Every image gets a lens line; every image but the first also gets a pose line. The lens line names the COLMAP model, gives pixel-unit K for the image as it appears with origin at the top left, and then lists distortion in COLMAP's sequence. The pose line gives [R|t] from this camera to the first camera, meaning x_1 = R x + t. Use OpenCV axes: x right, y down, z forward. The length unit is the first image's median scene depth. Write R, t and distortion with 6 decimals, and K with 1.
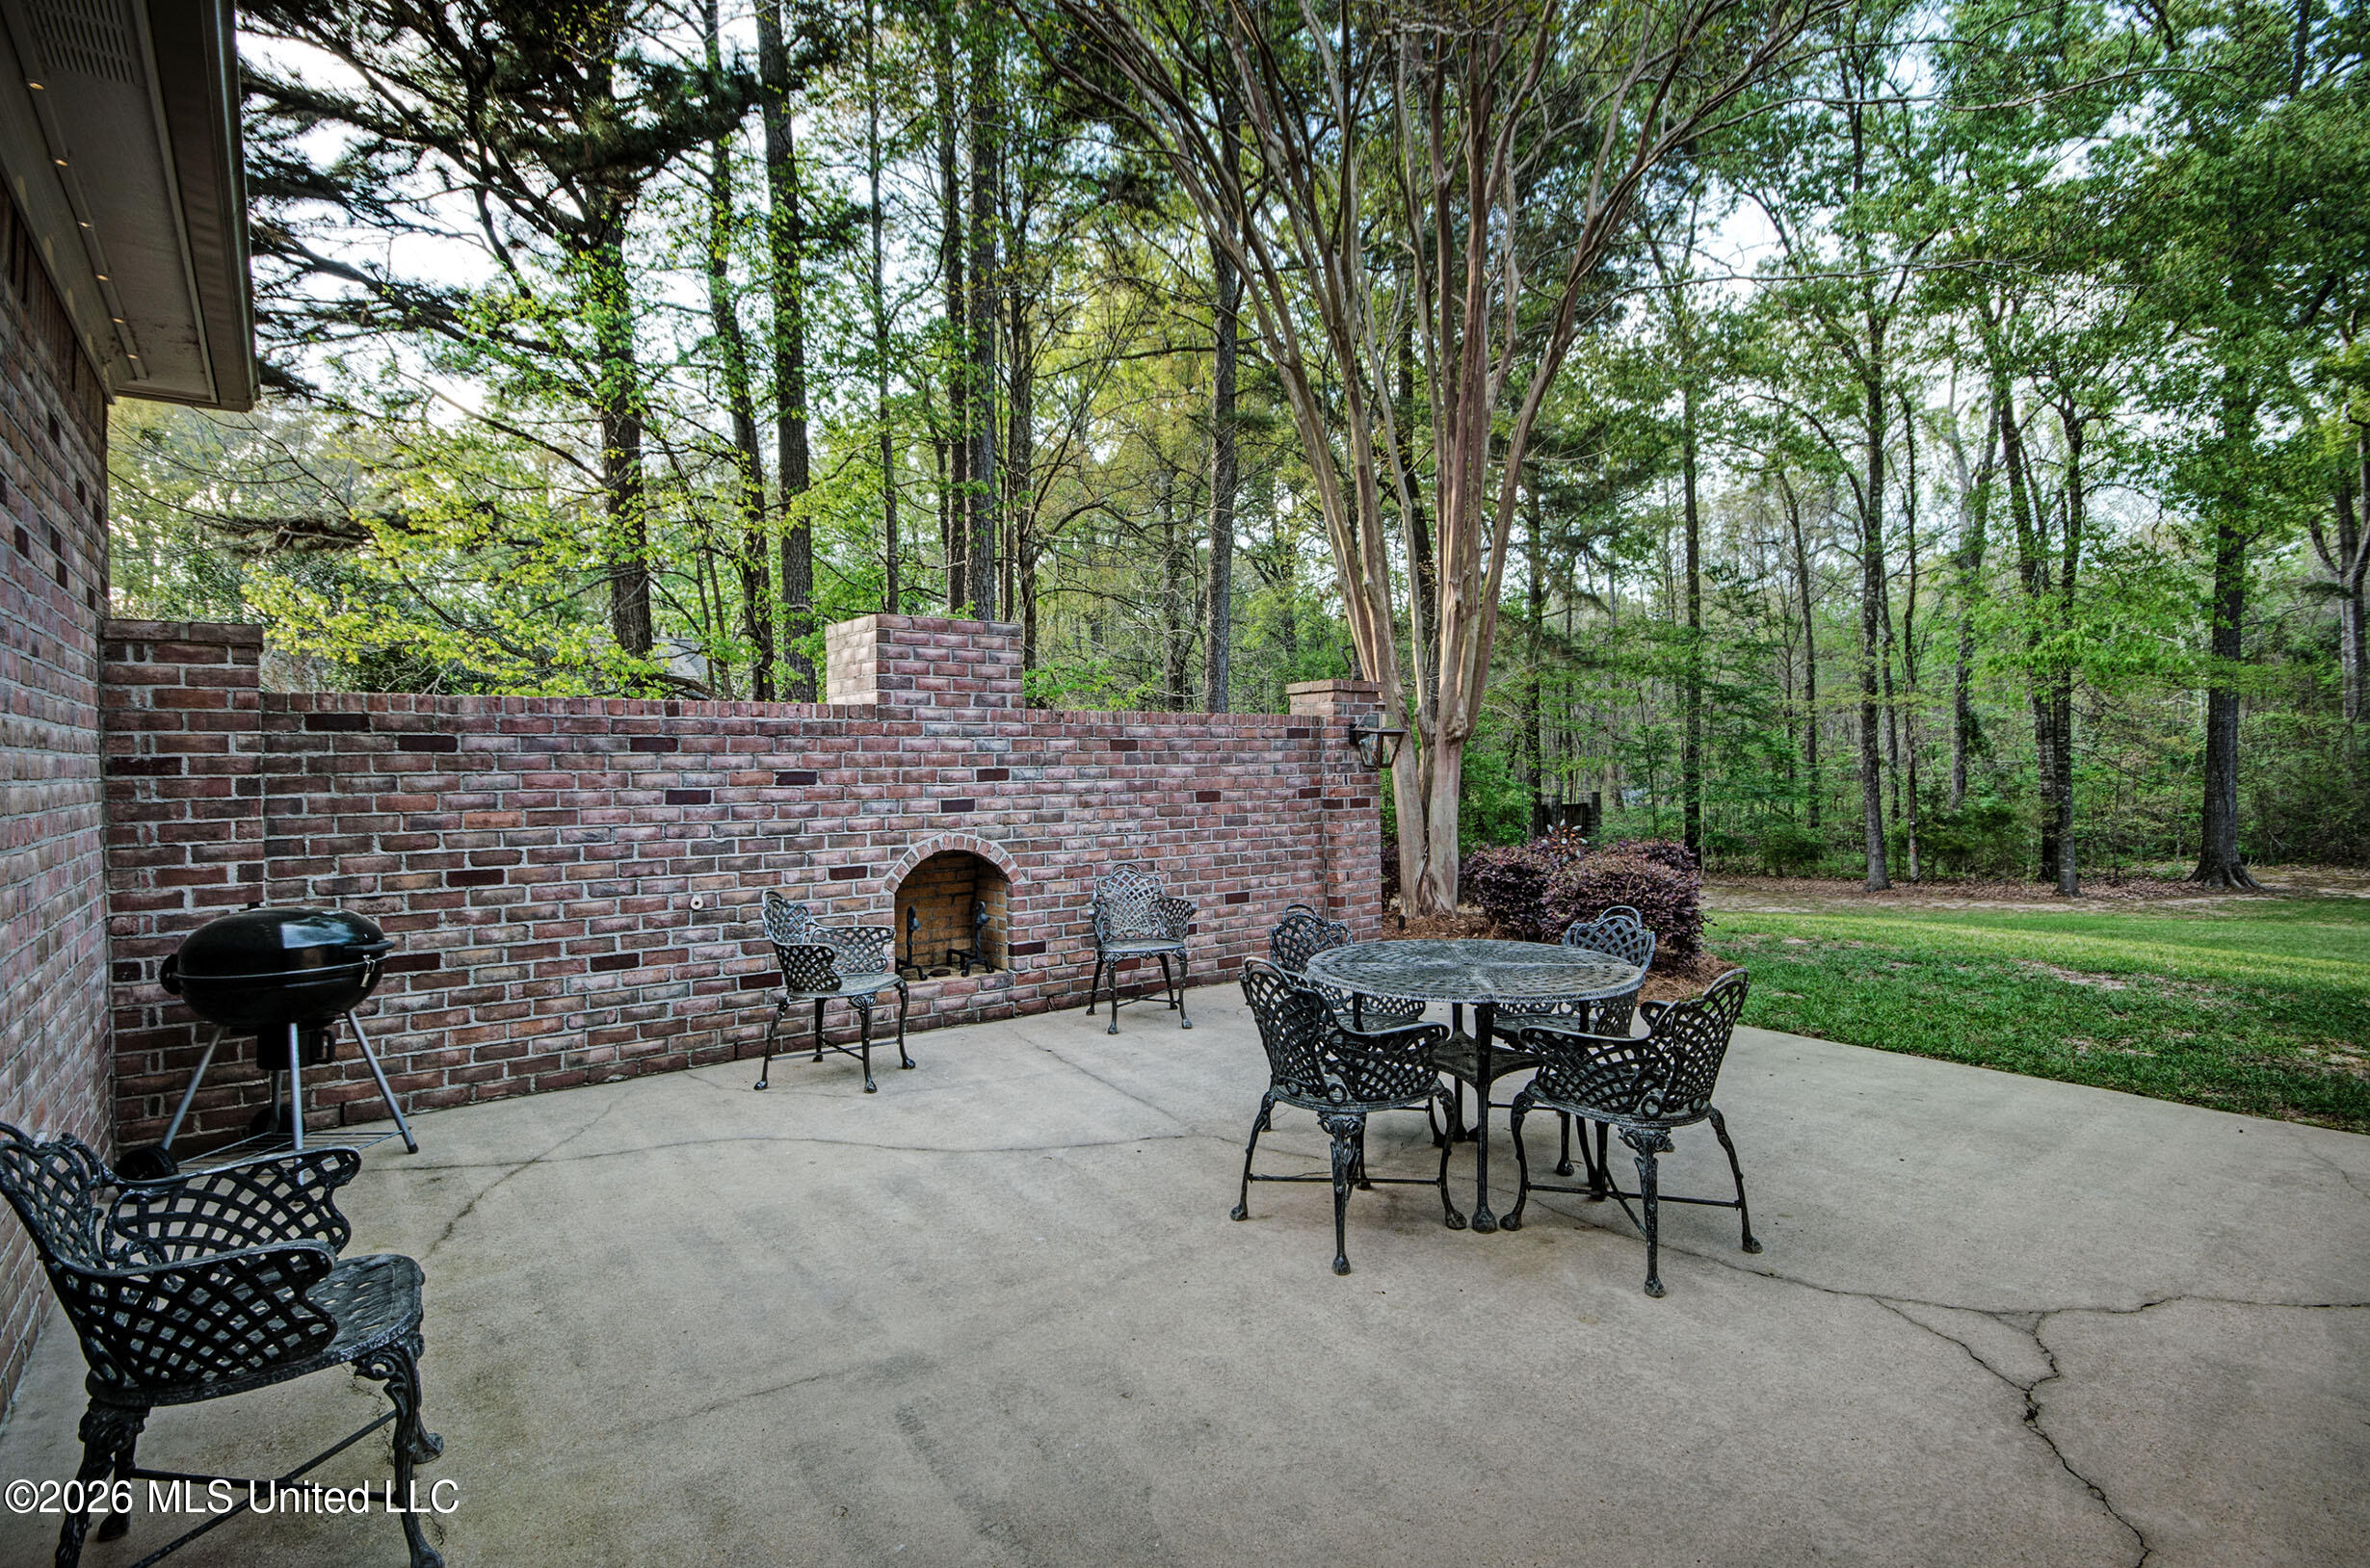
lens RADIAL K [[1143.2, 0, 1185.0], [0, 1143.2, 784.0], [0, 0, 1]] dist [-0.000147, -0.000693]
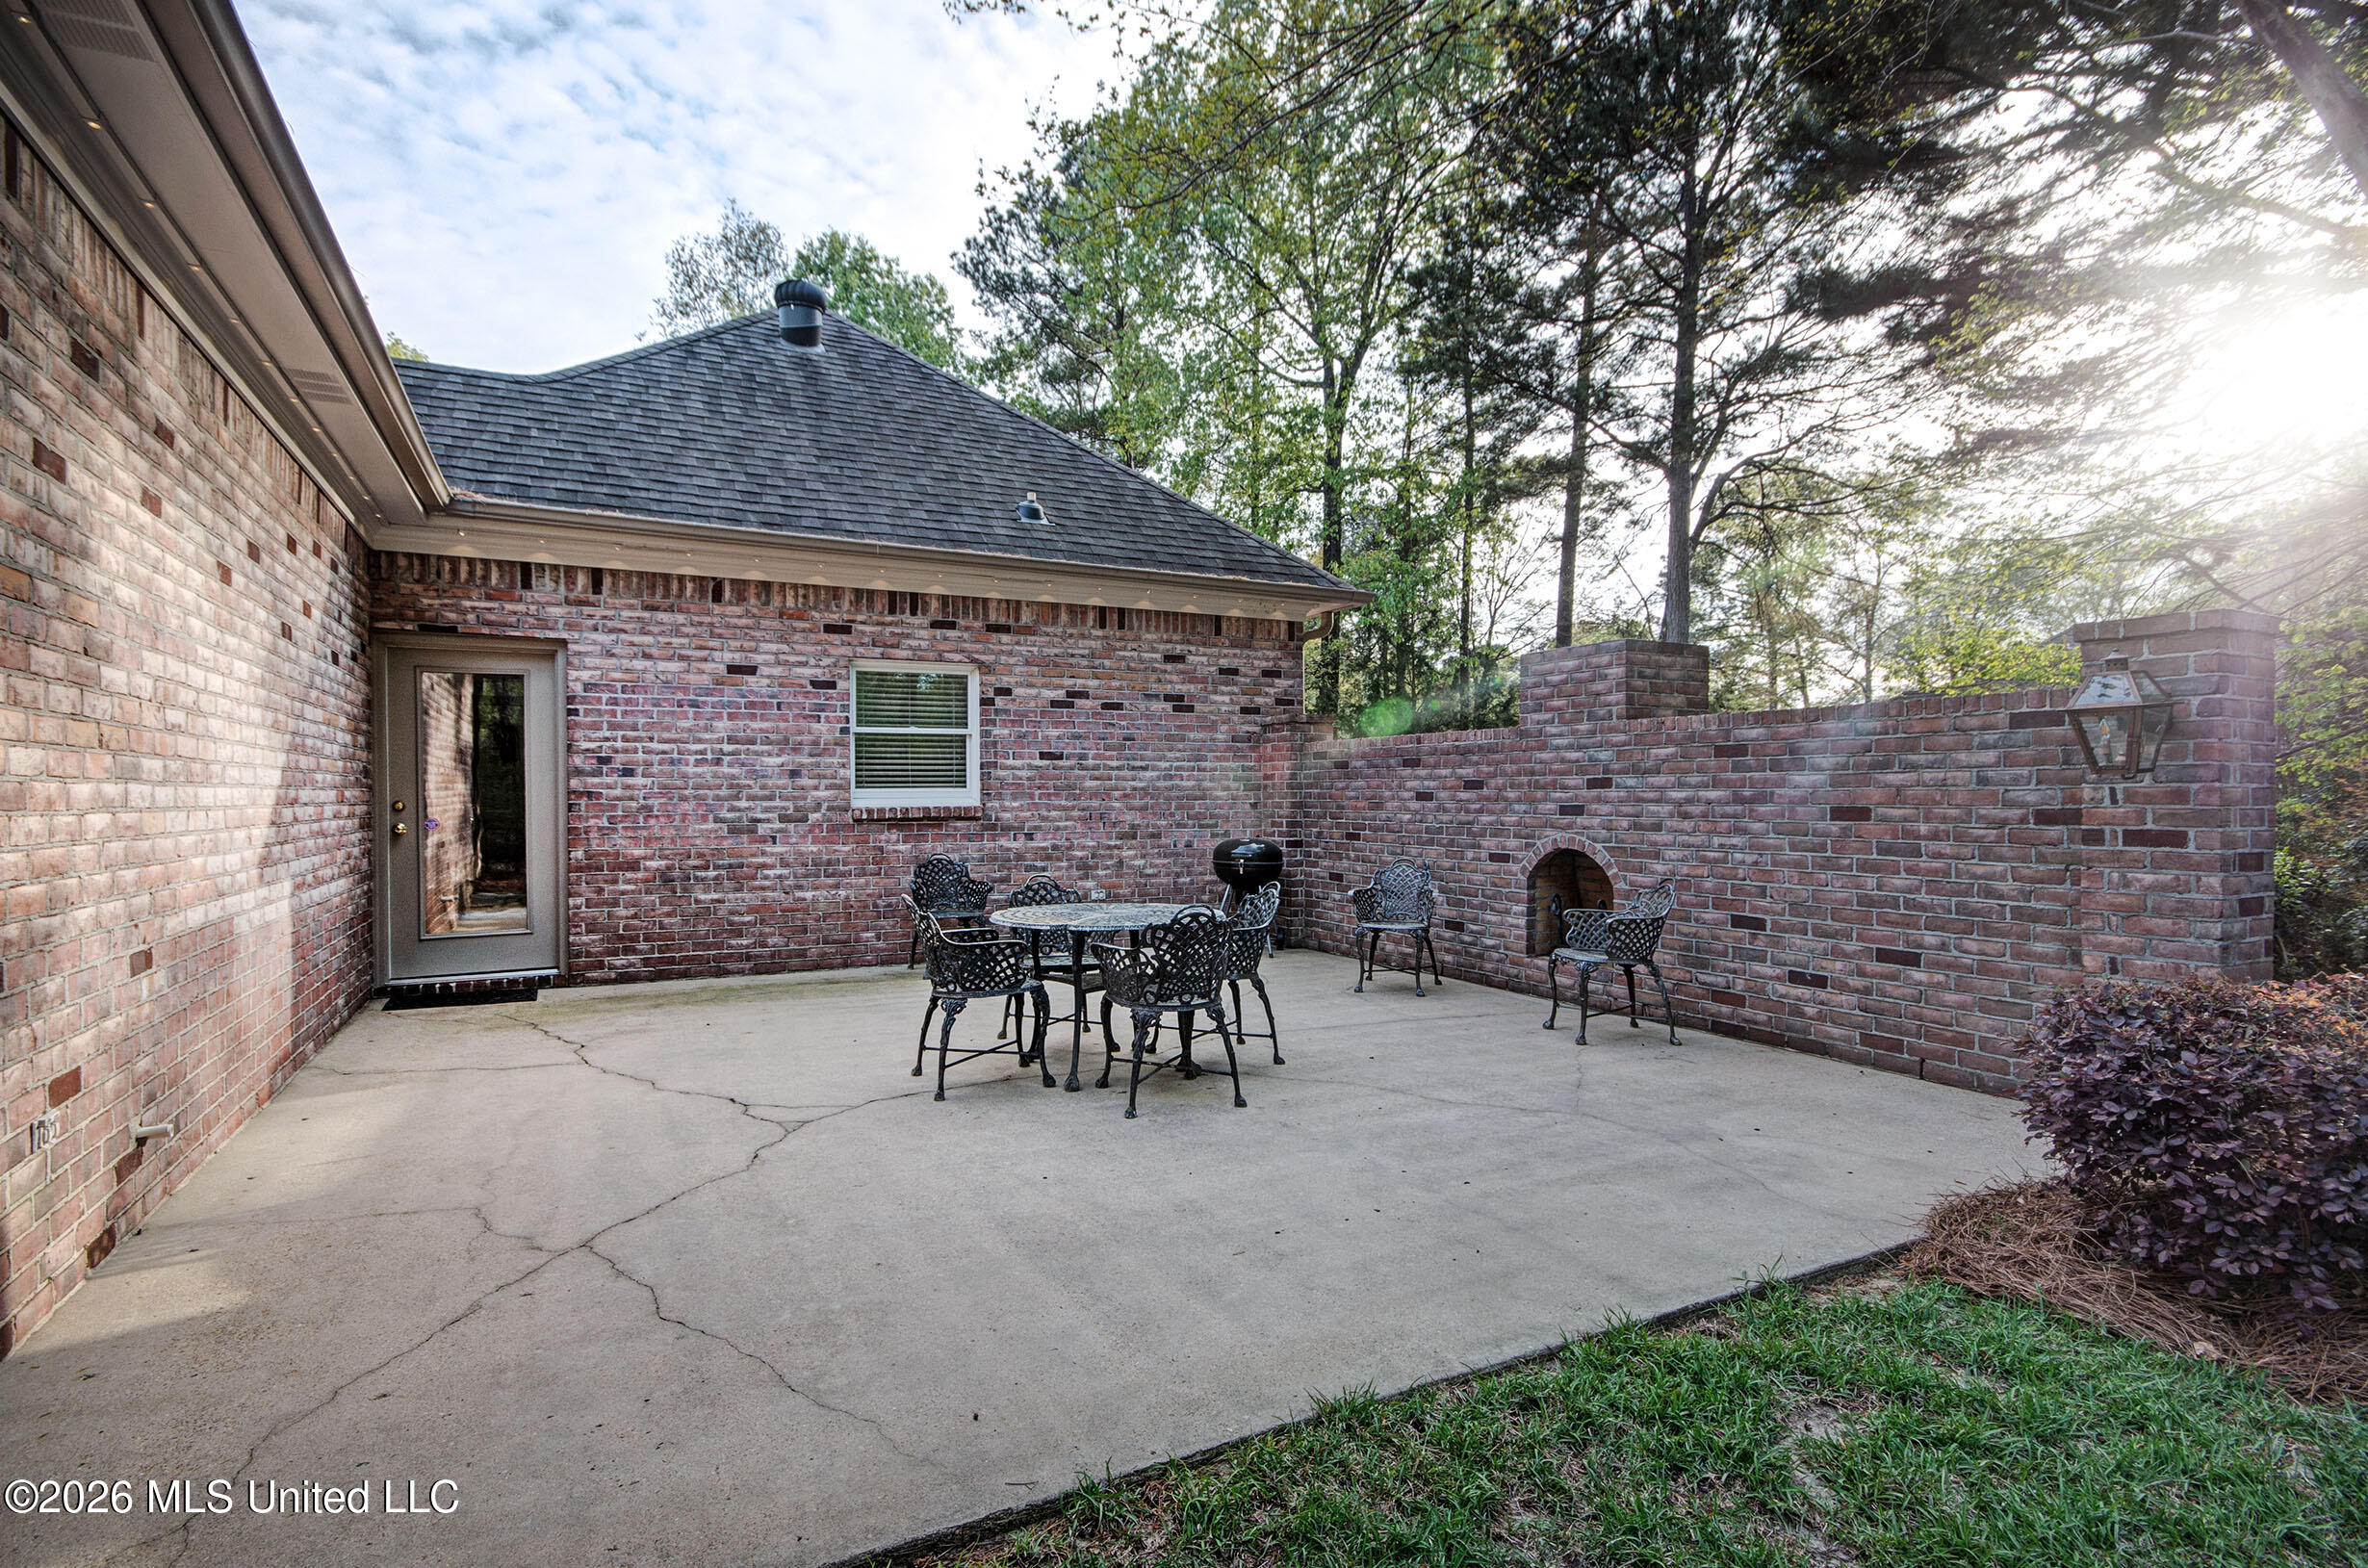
lens RADIAL K [[1142.4, 0, 1184.0], [0, 1142.4, 784.0], [0, 0, 1]] dist [-0.000147, -0.000693]
pose [[-0.165314, -0.000048, -0.986241, 0.990416], [-0.018287, 0.999828, 0.003017, -0.003405], [0.986071, 0.018534, -0.165287, 0.809574]]
